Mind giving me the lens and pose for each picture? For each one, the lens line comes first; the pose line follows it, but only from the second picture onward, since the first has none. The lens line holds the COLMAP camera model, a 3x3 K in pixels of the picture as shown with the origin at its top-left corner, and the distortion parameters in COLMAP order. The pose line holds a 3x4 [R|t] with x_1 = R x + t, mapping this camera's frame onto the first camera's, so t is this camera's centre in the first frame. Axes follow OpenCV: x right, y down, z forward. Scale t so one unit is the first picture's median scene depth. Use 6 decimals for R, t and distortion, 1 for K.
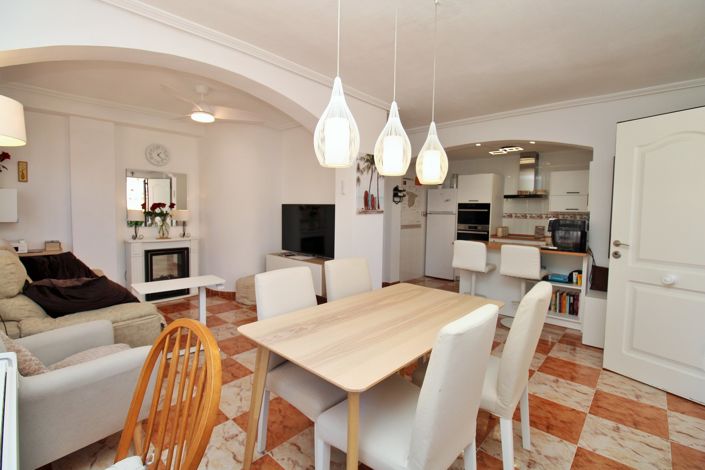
lens RADIAL K [[322.9, 0, 354.1], [0, 322.9, 232.0], [0, 0, 1]] dist [-0.004746, -0.000355]
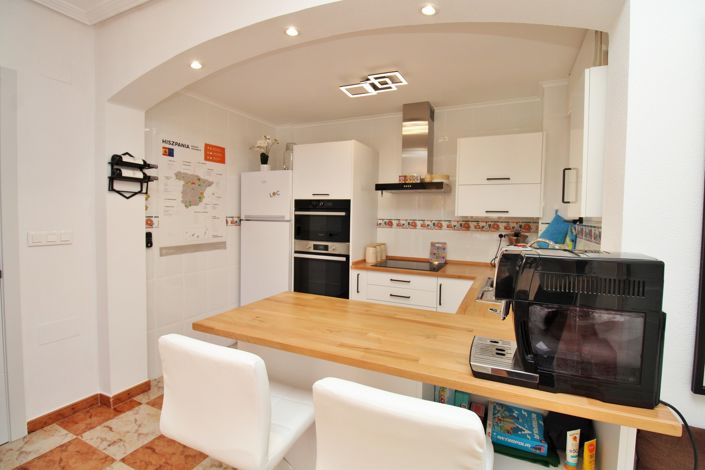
lens RADIAL K [[322.9, 0, 353.0], [0, 322.9, 232.8], [0, 0, 1]] dist [-0.004746, -0.000355]
pose [[0.951922, -0.019577, 0.305715, 0.263720], [0.020254, 0.999794, 0.000956, -0.036944], [-0.305671, 0.005282, 0.952123, 0.507310]]
